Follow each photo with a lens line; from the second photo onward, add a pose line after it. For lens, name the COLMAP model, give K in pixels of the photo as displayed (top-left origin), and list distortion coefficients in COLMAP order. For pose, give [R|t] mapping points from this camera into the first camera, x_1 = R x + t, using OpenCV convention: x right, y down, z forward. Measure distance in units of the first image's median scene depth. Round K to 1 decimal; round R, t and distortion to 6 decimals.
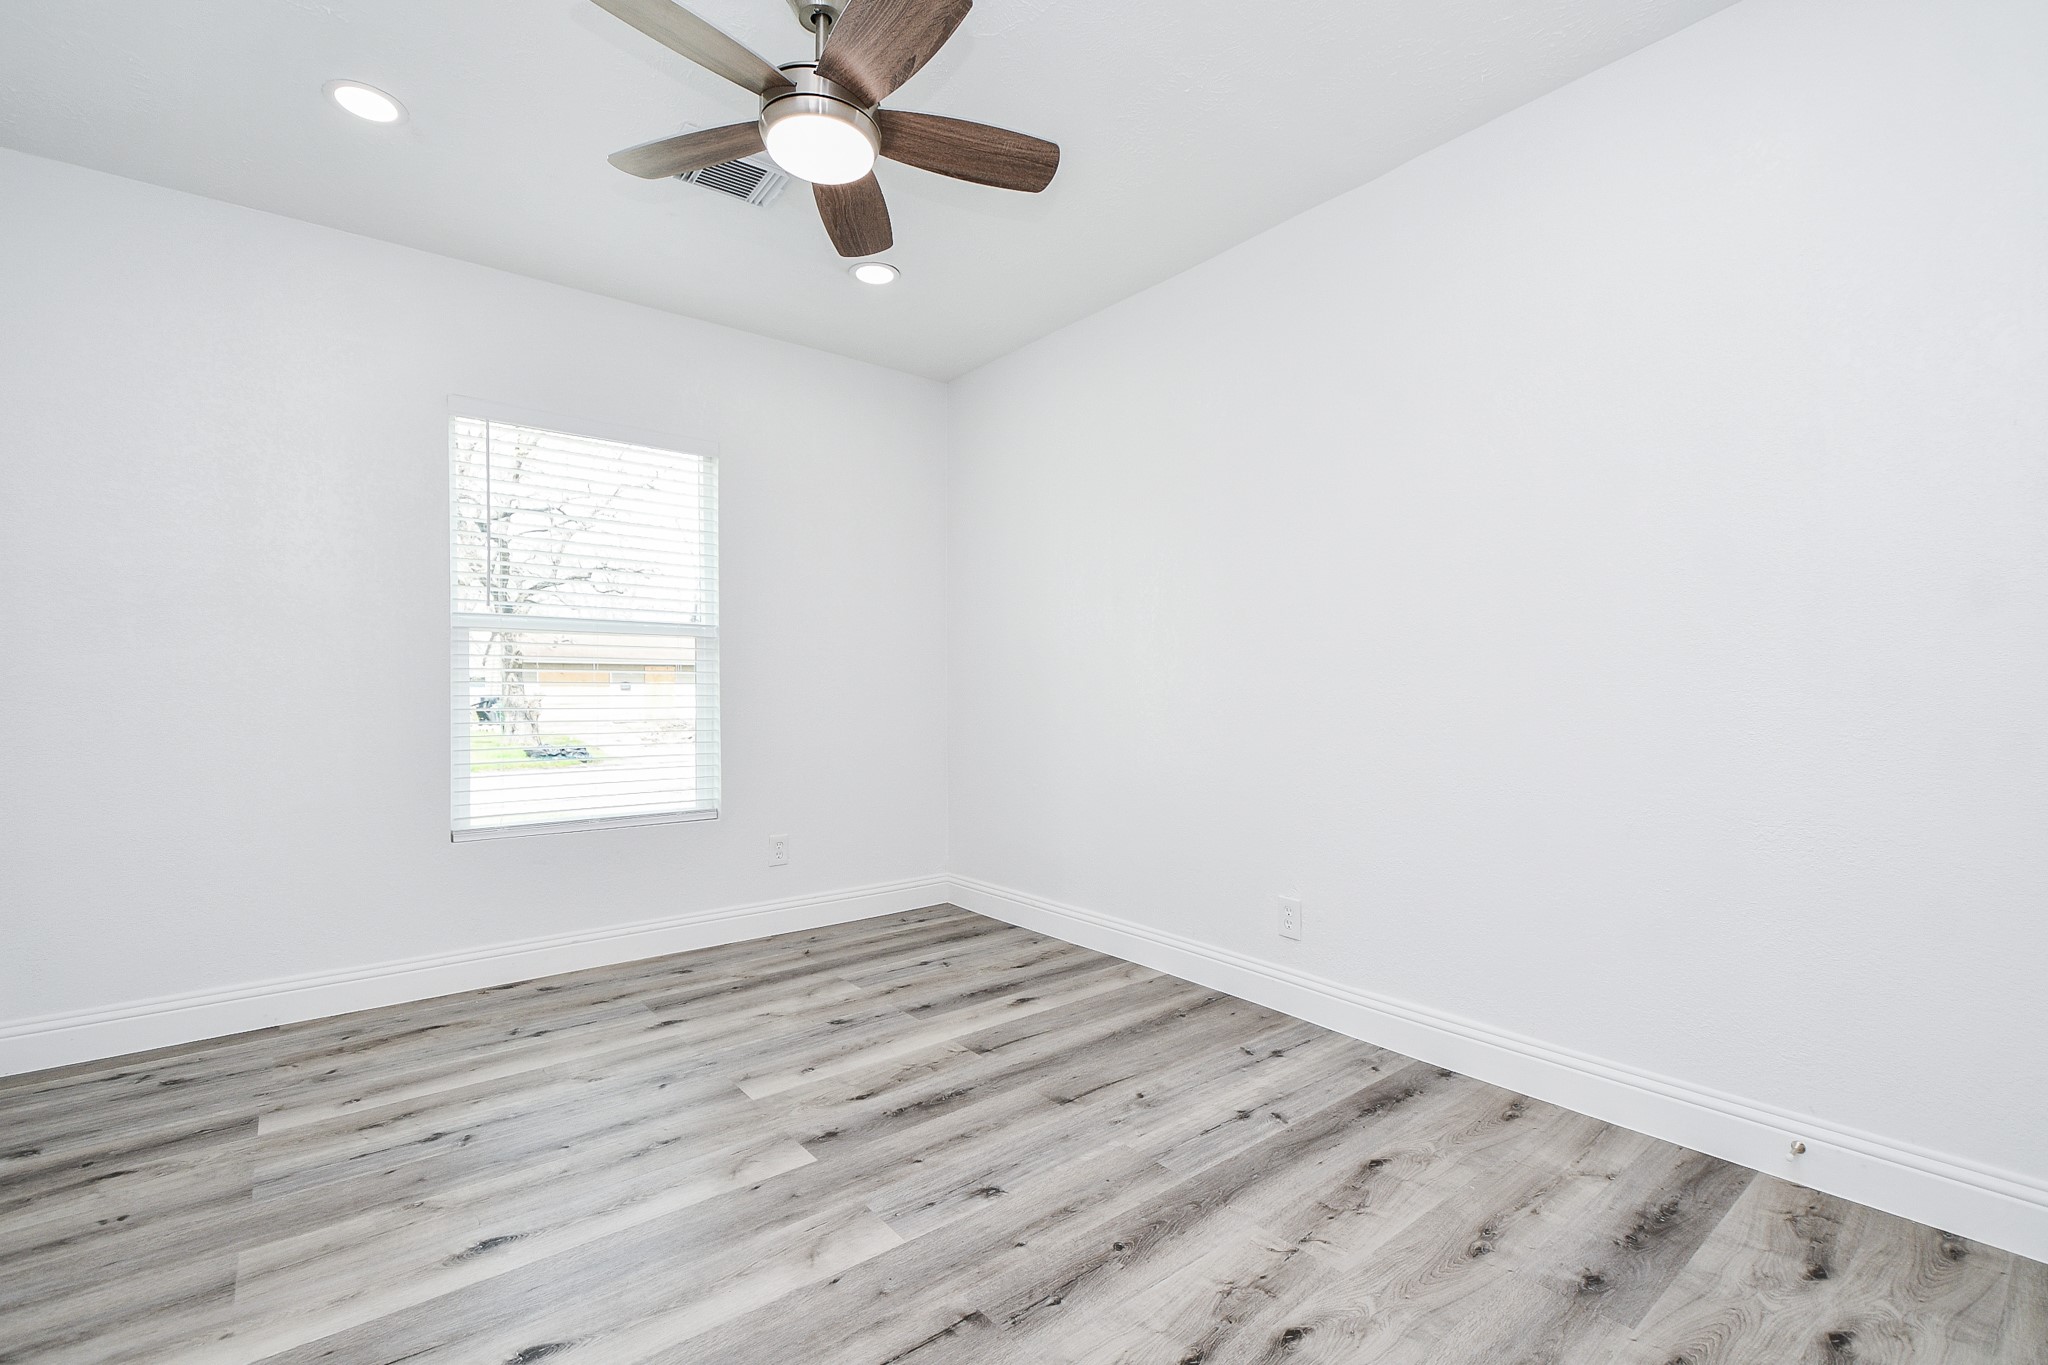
lens RADIAL K [[907.7, 0, 1031.6], [0, 907.7, 684.2], [0, 0, 1]] dist [-0.000575, -0.009988]
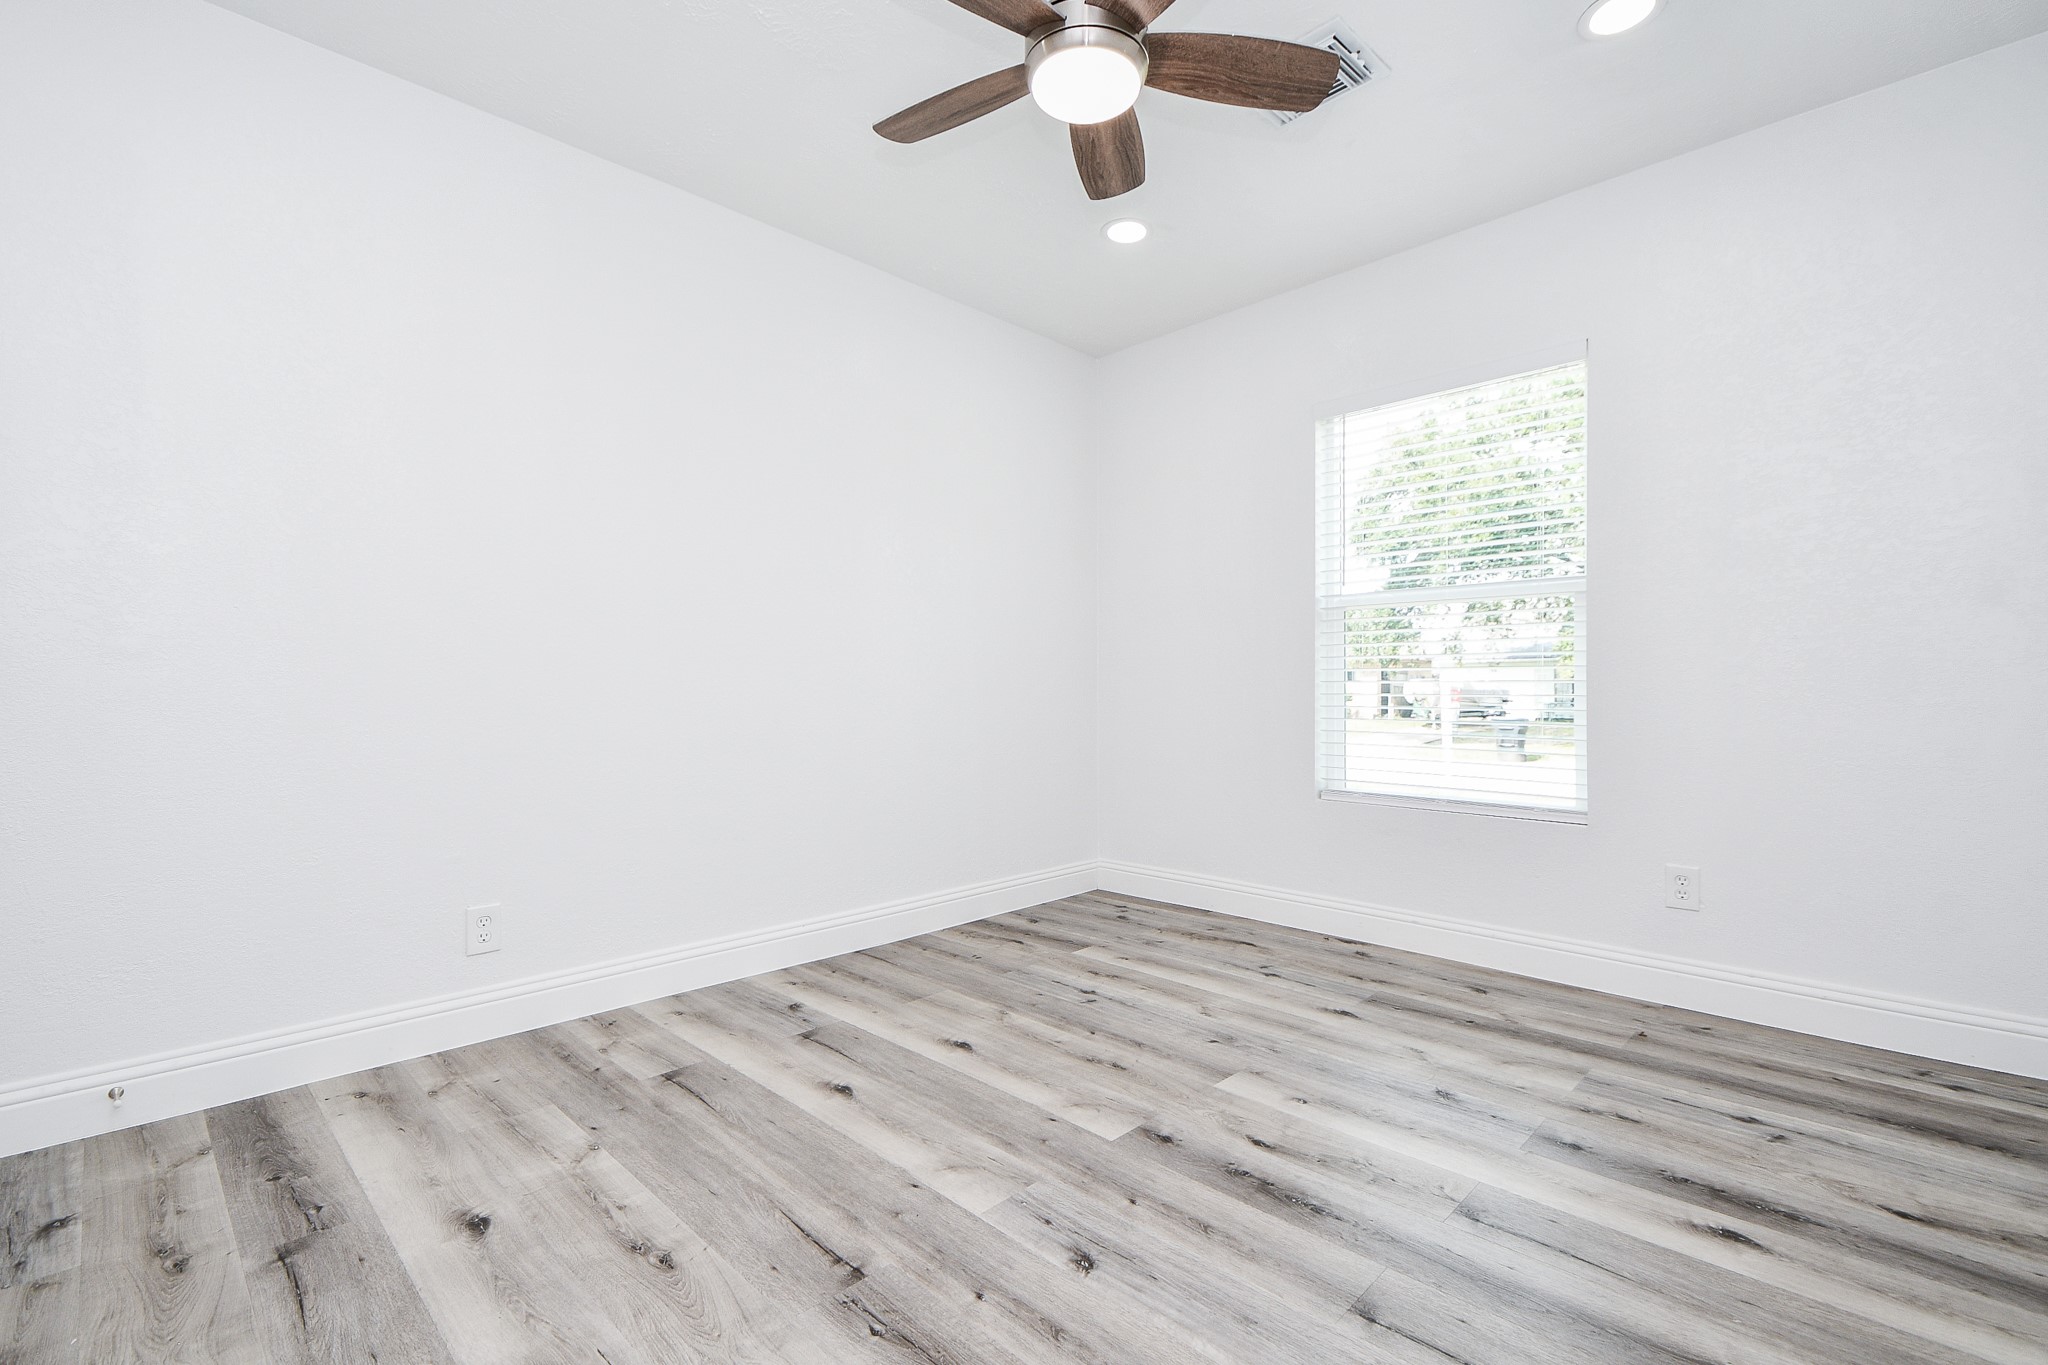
lens RADIAL K [[907.7, 0, 1032.0], [0, 907.7, 676.9], [0, 0, 1]] dist [-0.000575, -0.009988]
pose [[0.106701, -0.000934, -0.994291, 0.501147], [-0.001120, 0.999999, -0.001059, 0.026502], [0.994291, 0.001226, 0.106700, 0.578810]]
